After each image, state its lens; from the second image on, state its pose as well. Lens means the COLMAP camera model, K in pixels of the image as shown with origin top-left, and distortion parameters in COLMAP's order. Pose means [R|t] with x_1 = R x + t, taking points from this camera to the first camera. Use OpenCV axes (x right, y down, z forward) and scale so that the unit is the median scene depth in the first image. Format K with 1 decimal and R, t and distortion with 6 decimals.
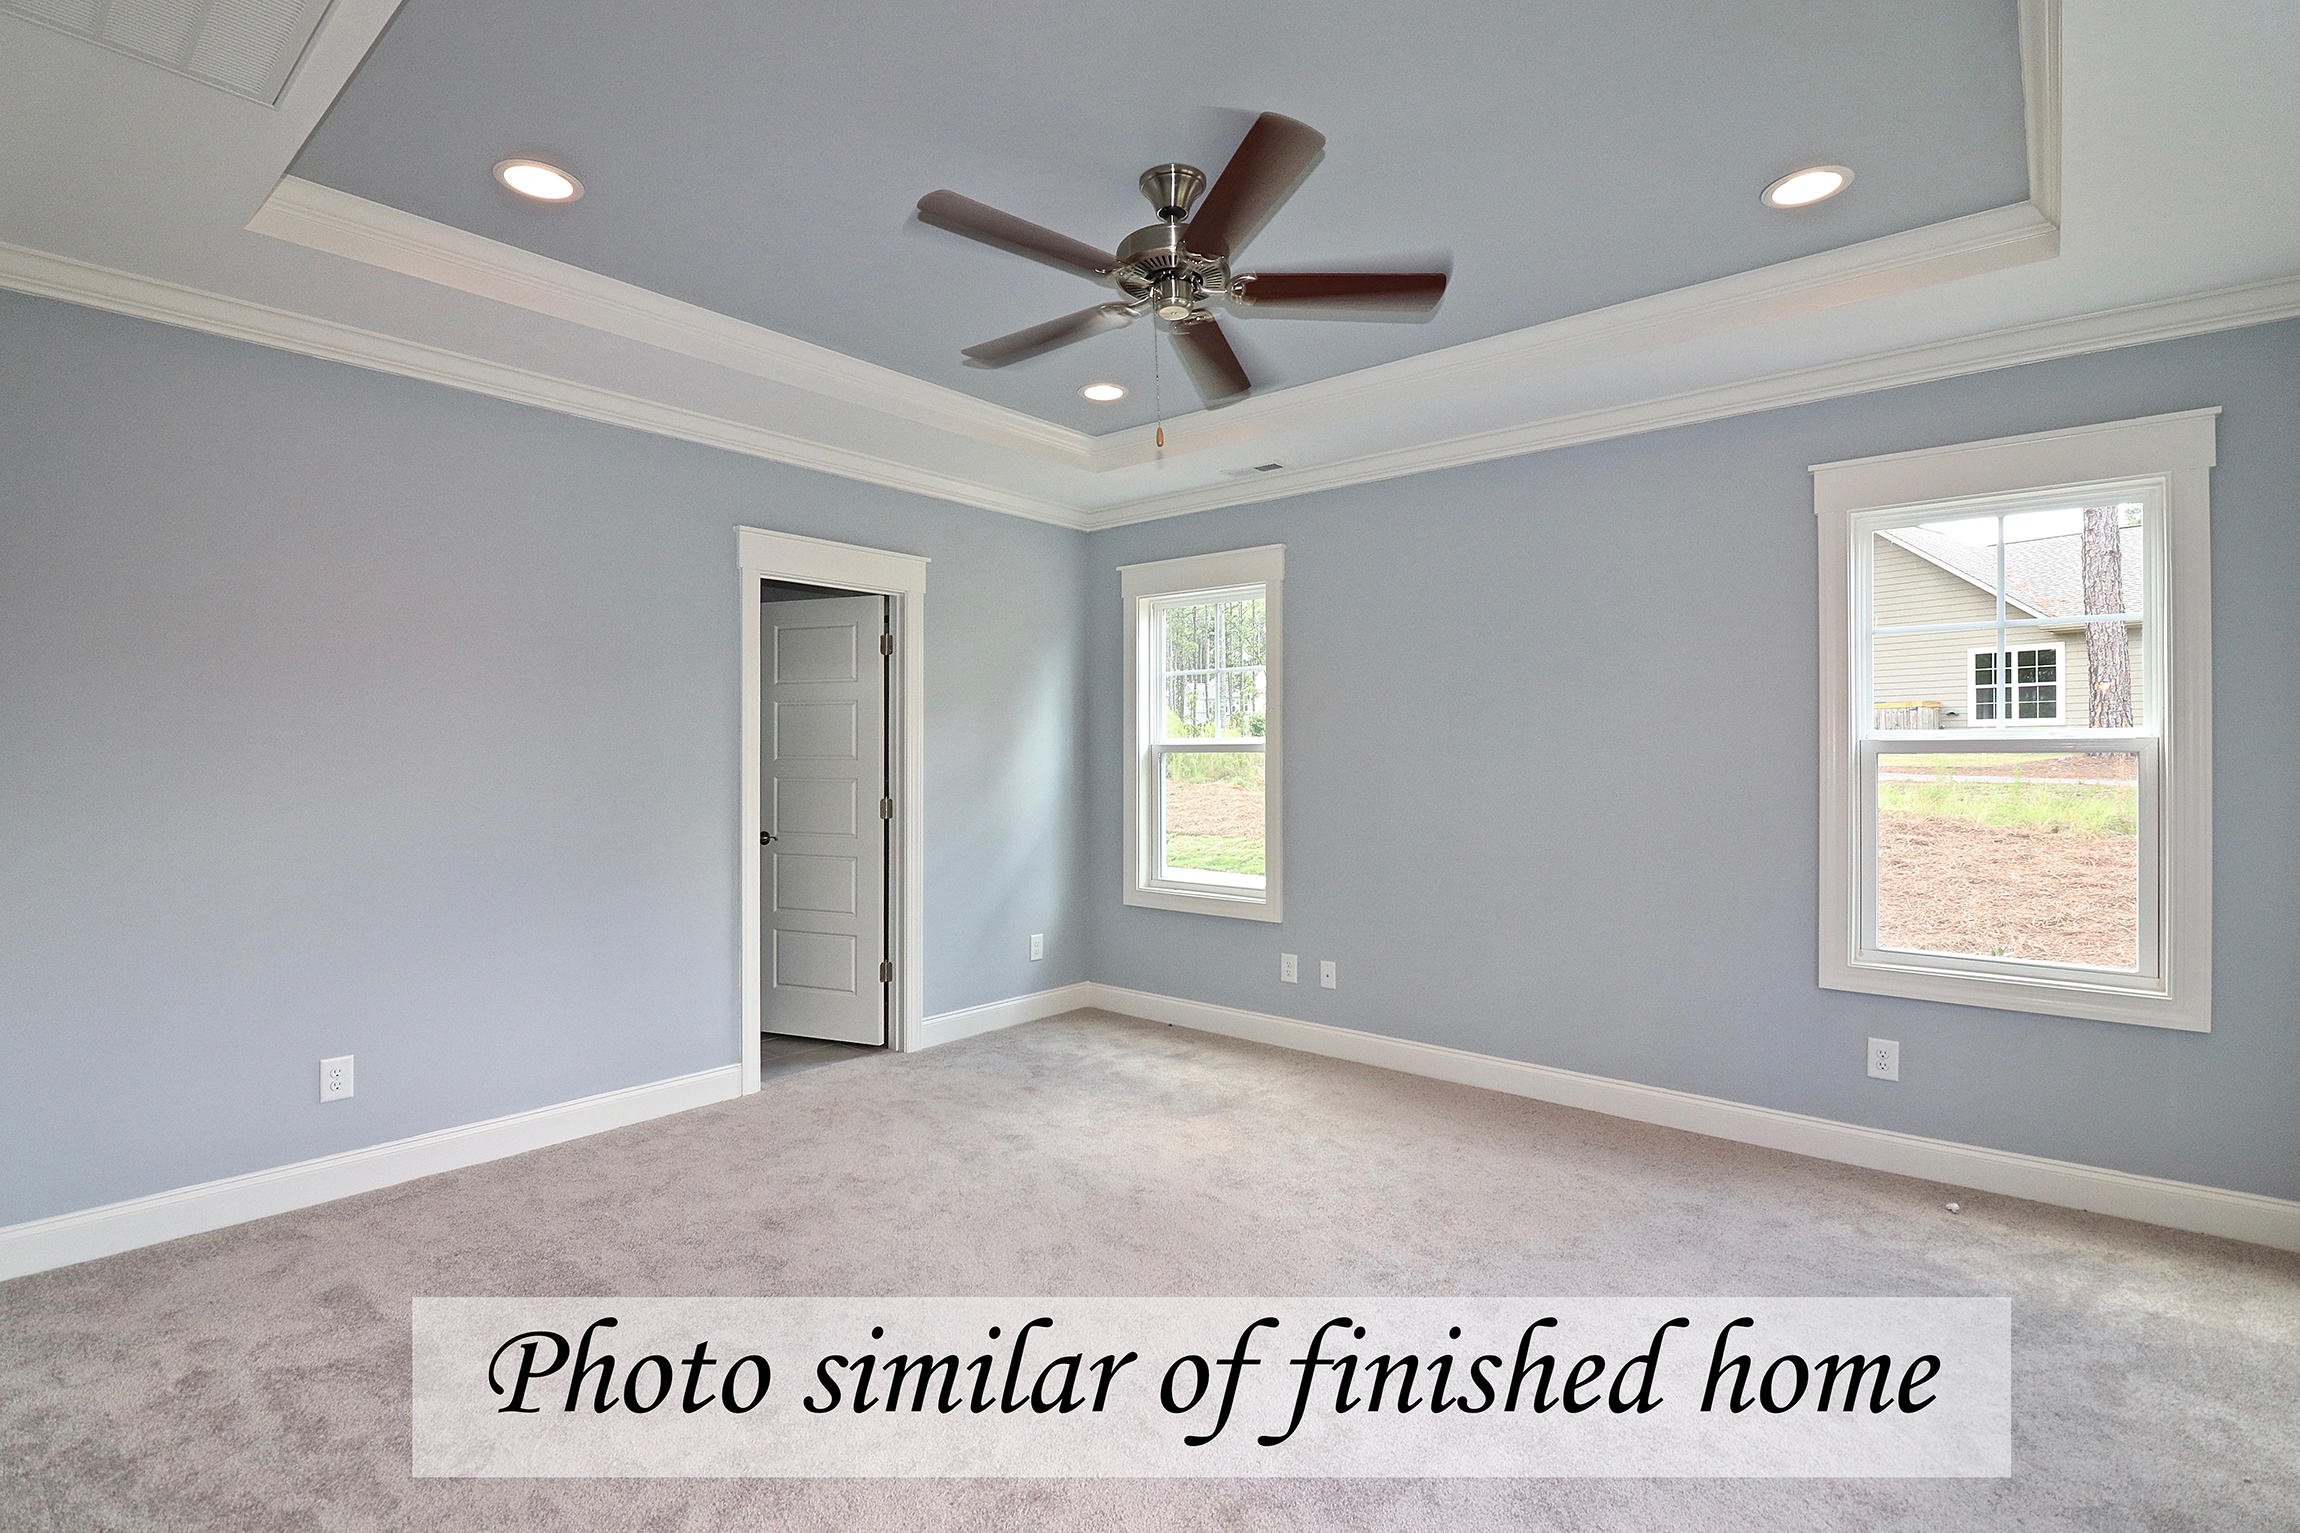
lens RADIAL K [[1068.2, 0, 1134.1], [0, 1068.2, 774.5], [0, 0, 1]] dist [0.000930, -0.010007]
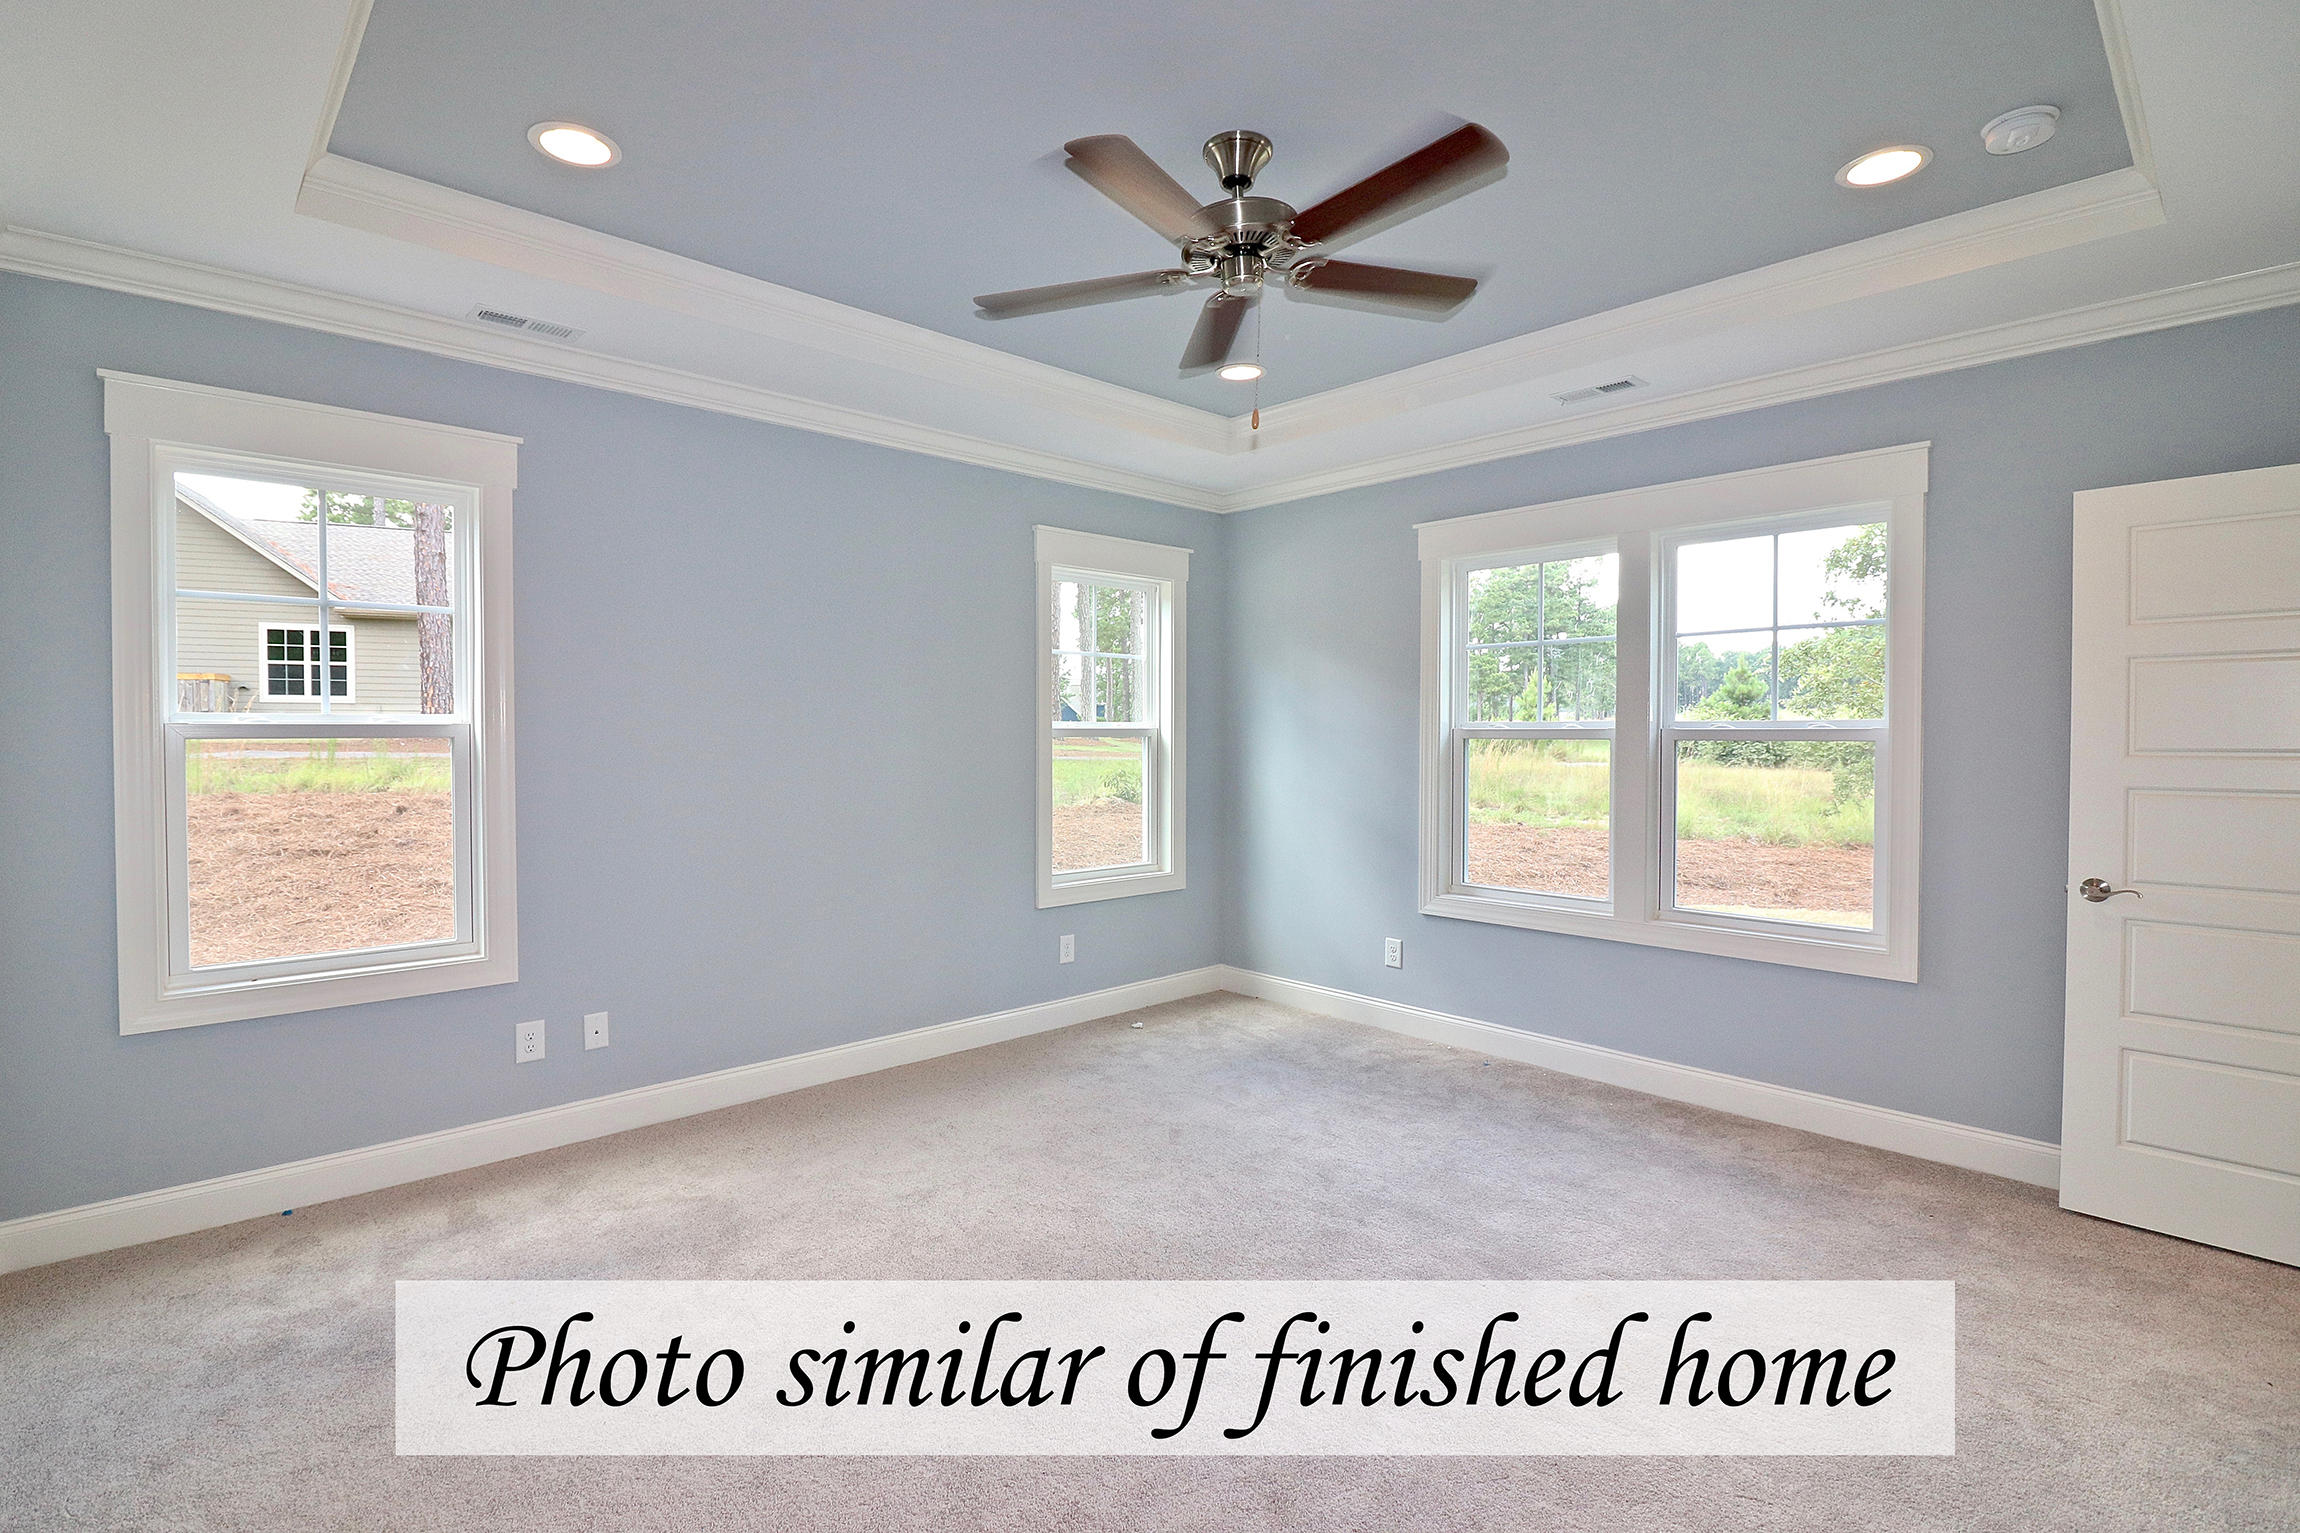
lens RADIAL K [[1068.2, 0, 1135.9], [0, 1068.2, 742.9], [0, 0, 1]] dist [0.000930, -0.010007]
pose [[0.115951, -0.008596, 0.993218, -0.127528], [0.014254, 0.999874, 0.006990, -0.004217], [-0.993153, 0.013347, 0.116059, 0.127864]]
